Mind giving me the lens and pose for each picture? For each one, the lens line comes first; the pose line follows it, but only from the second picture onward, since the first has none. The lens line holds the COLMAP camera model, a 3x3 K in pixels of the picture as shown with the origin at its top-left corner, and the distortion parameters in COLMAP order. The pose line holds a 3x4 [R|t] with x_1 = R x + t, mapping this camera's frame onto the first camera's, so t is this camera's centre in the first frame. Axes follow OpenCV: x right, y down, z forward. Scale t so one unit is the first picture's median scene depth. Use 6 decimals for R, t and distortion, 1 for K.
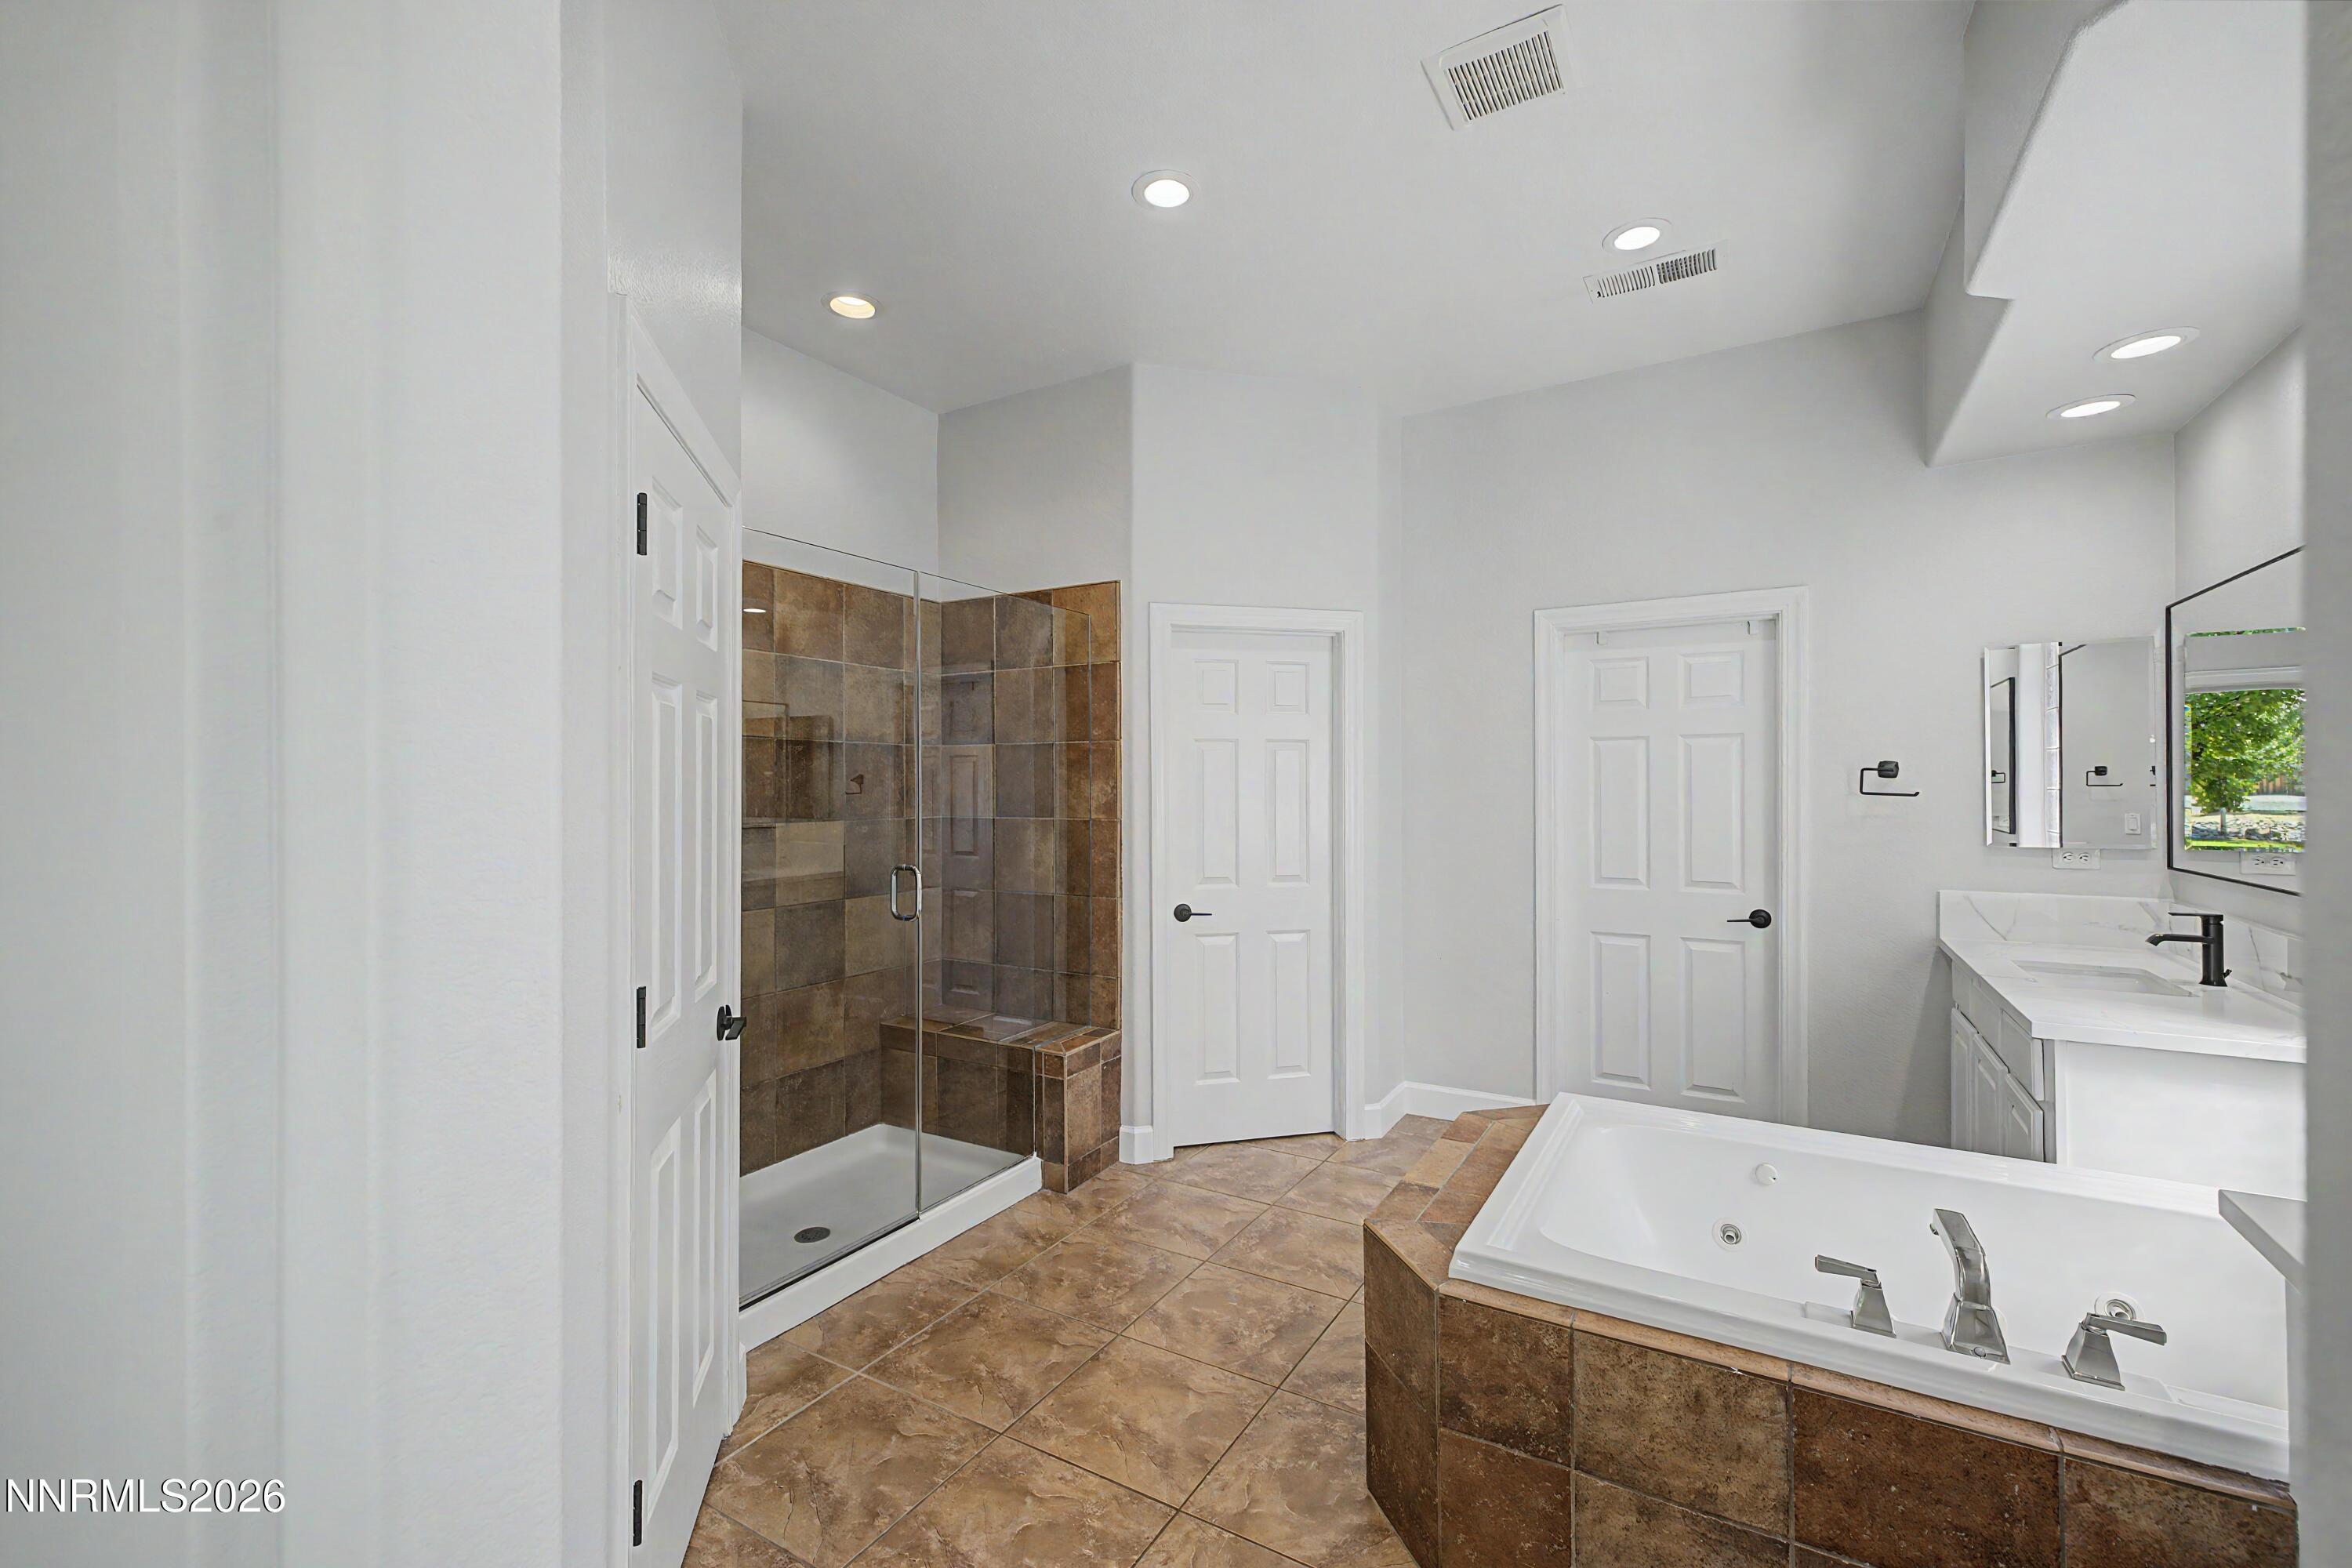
lens RADIAL K [[980.3, 0, 1176.0], [0, 980.3, 784.0], [0, 0, 1]] dist [0.002502, 0.000113]
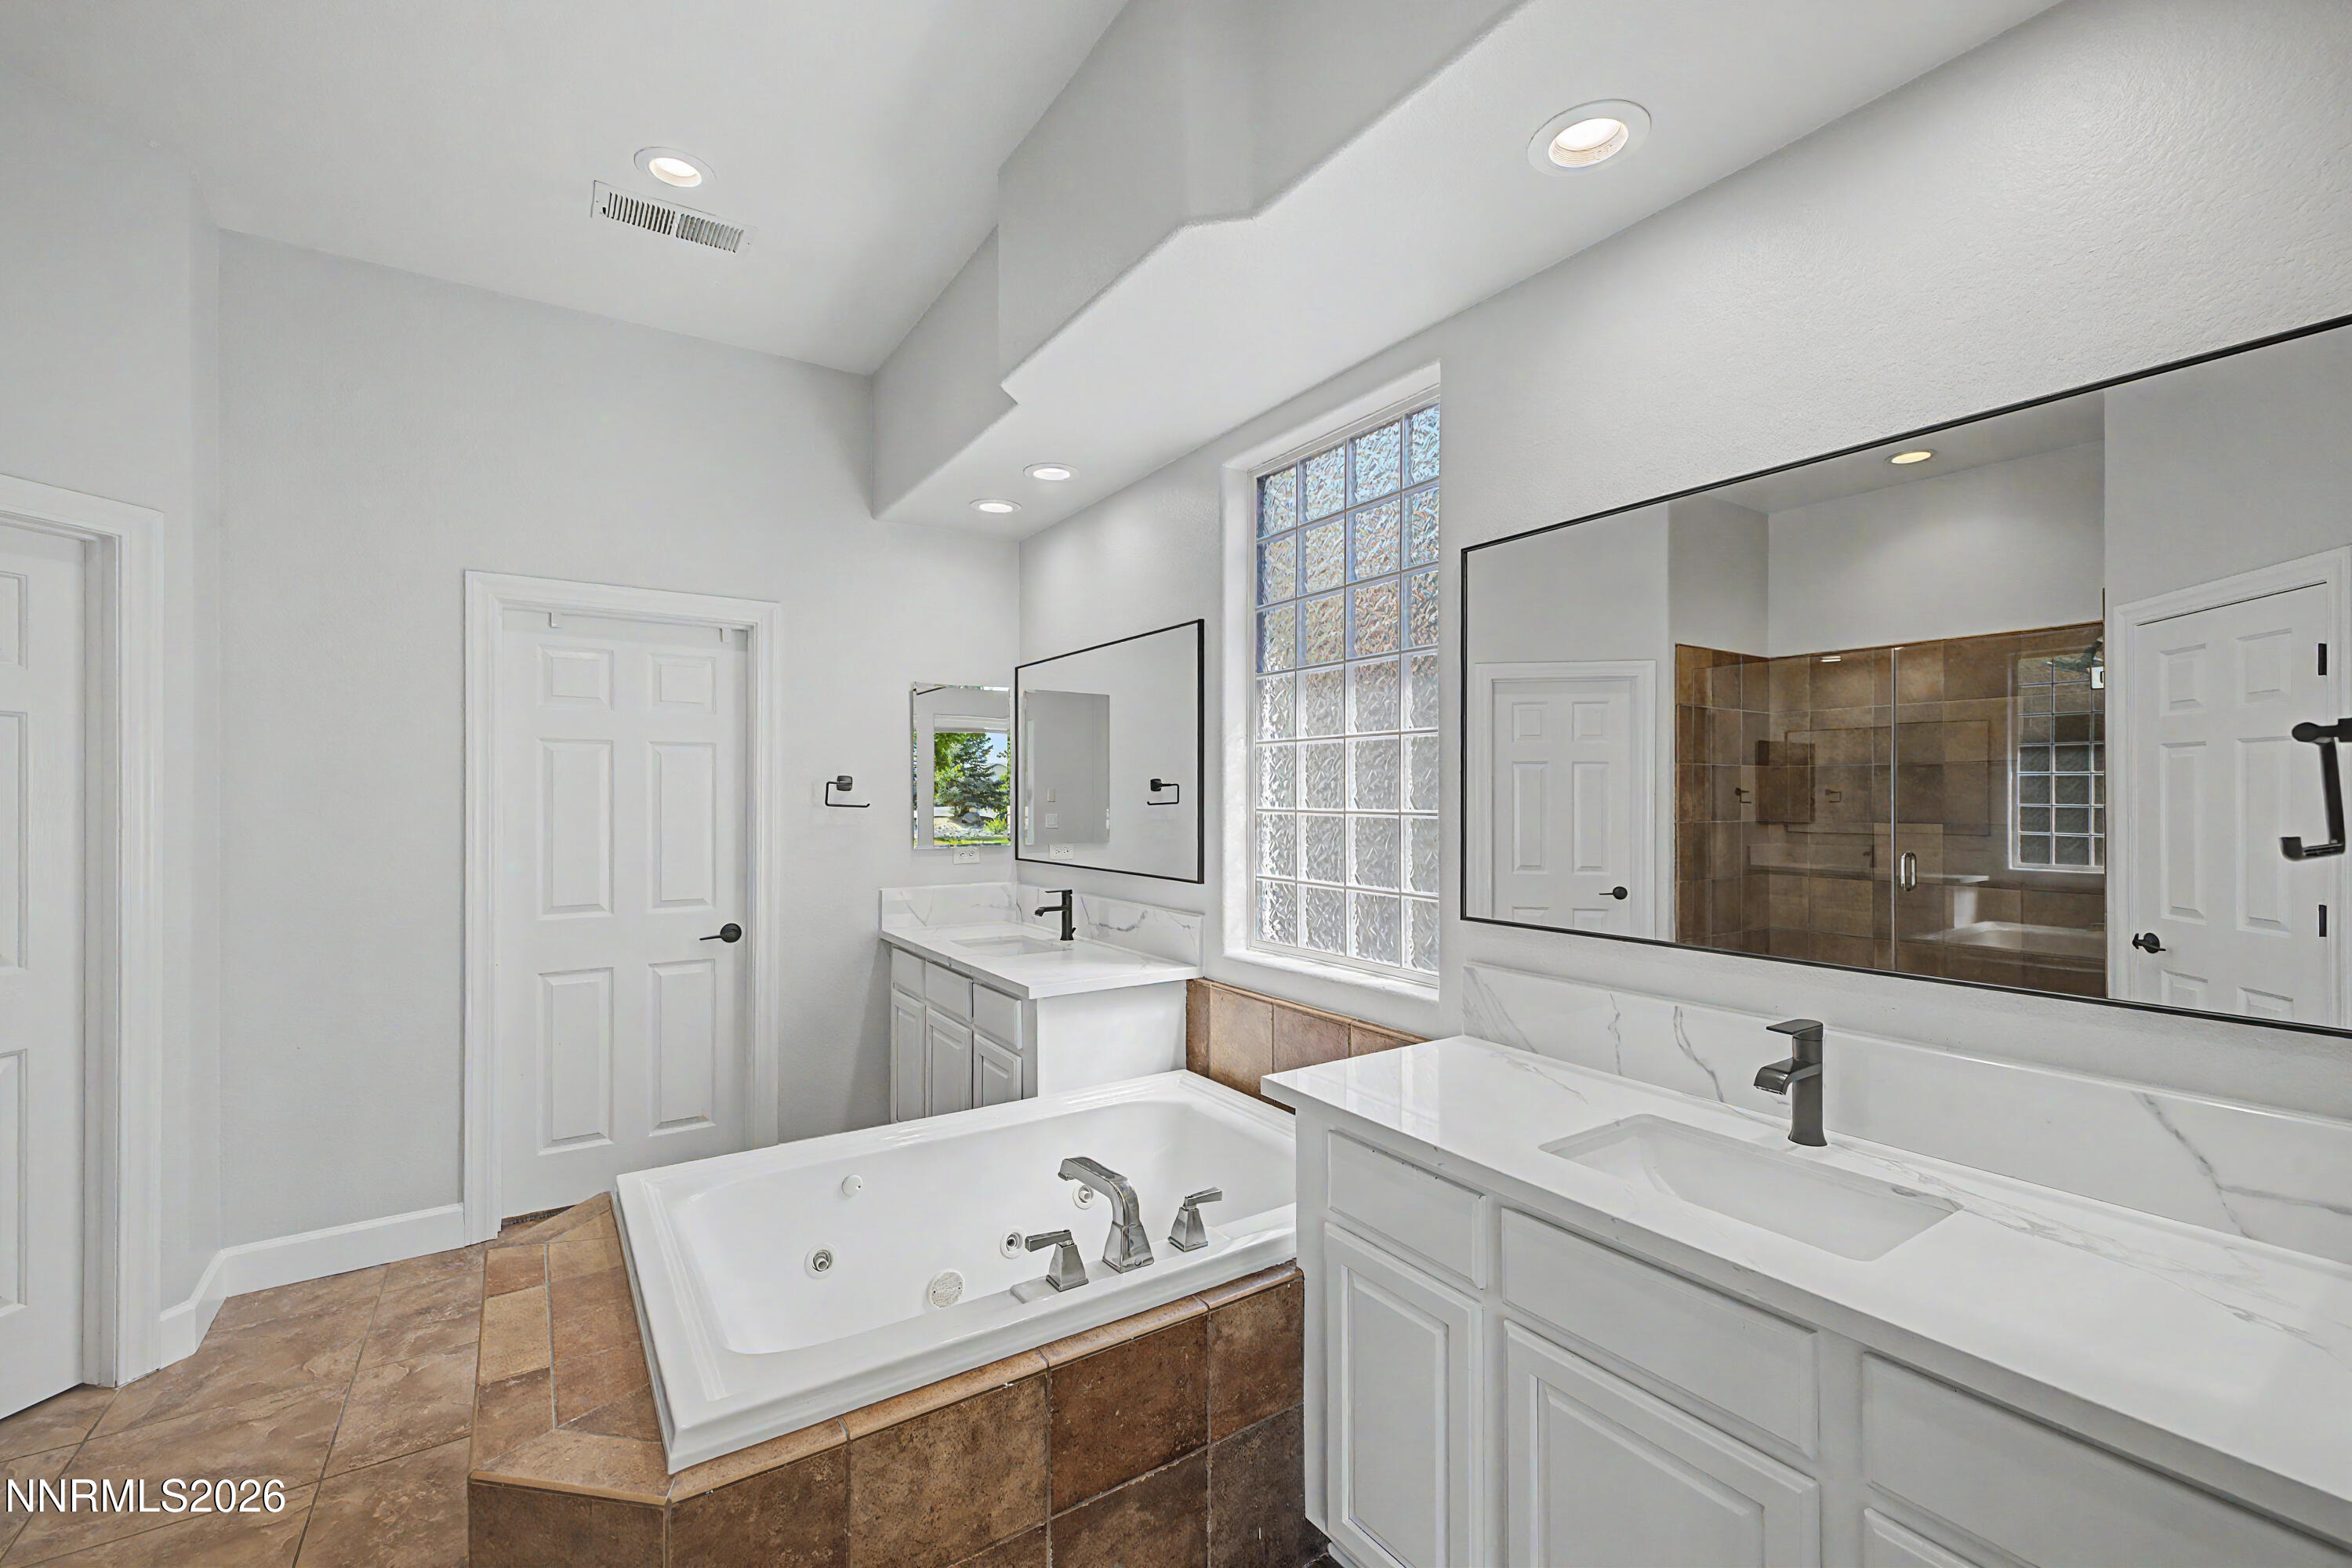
lens RADIAL K [[991.7, 0, 1177.8], [0, 991.7, 795.9], [0, 0, 1]] dist [0.006791, -0.000277]
pose [[0.431241, 0.005047, 0.902223, -0.162549], [-0.005297, 0.999981, -0.003061, 0.001427], [-0.902221, -0.003459, 0.431260, 0.249467]]
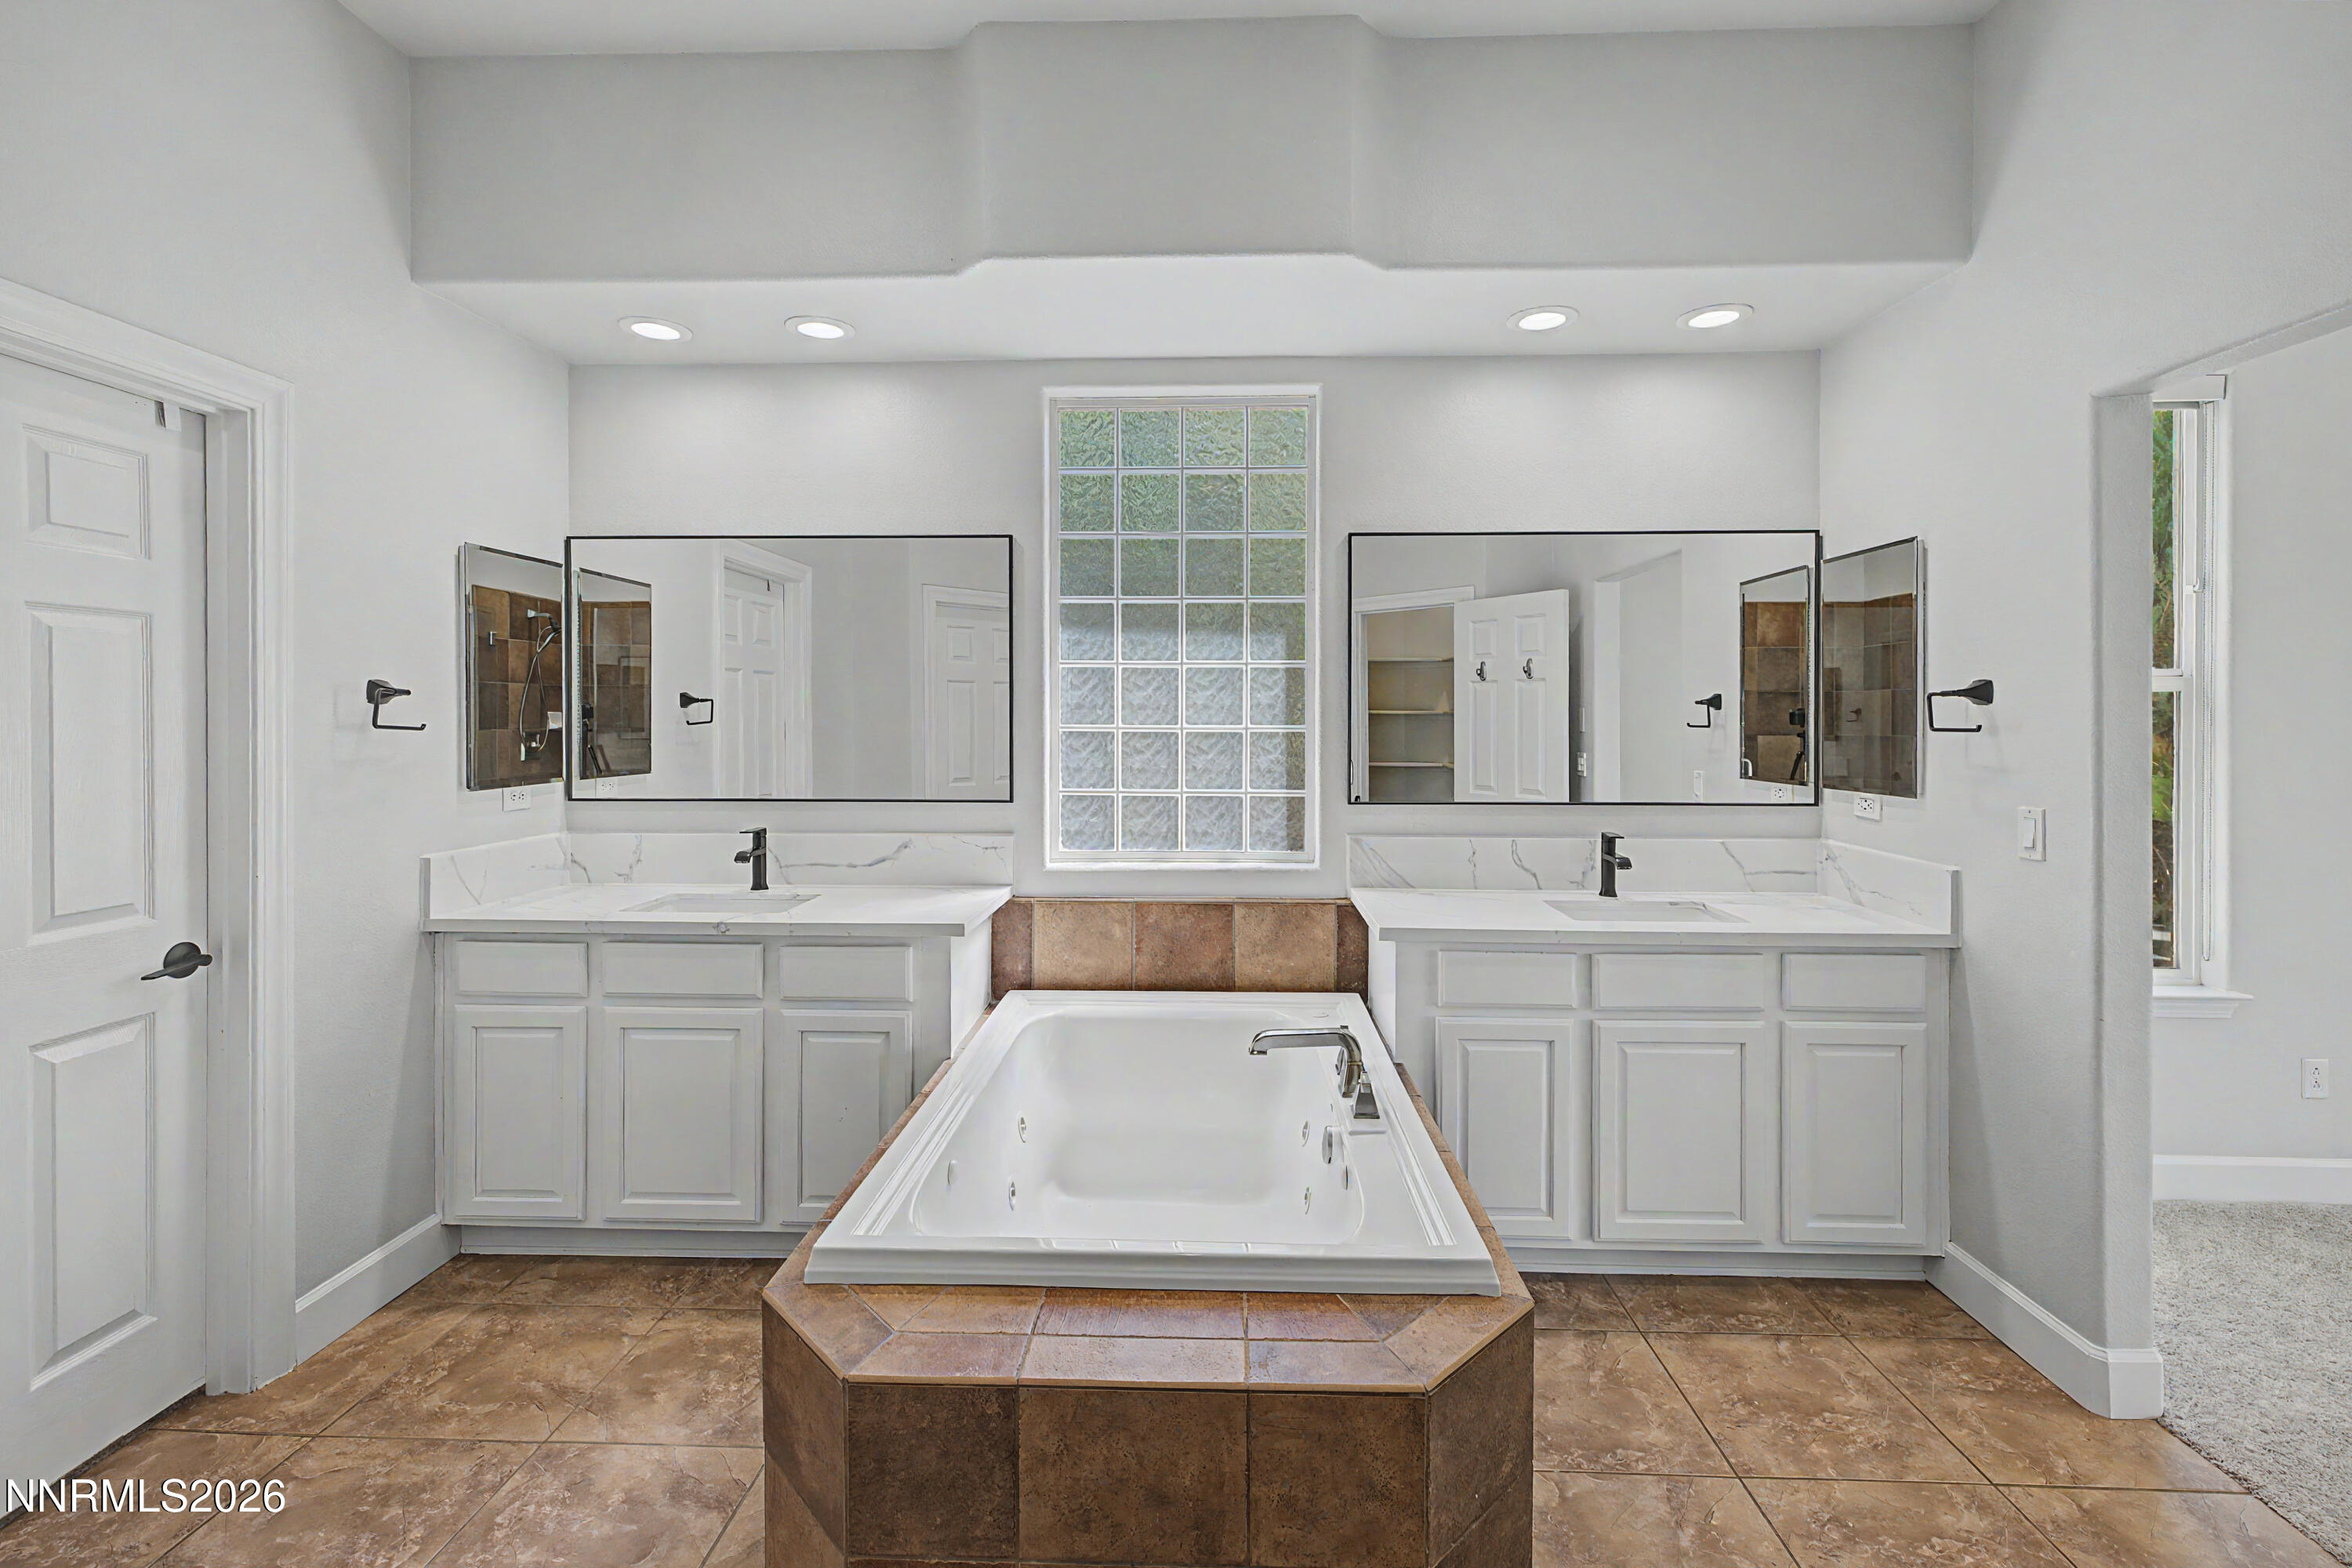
lens RADIAL K [[1048.2, 0, 1182.7], [0, 1048.2, 721.2], [0, 0, 1]] dist [-0.000344, 0.000089]
pose [[-0.493593, -0.000063, 0.869693, -0.264192], [-0.002479, 0.999996, -0.001334, 0.008175], [-0.869689, -0.002815, -0.493591, 1.197885]]
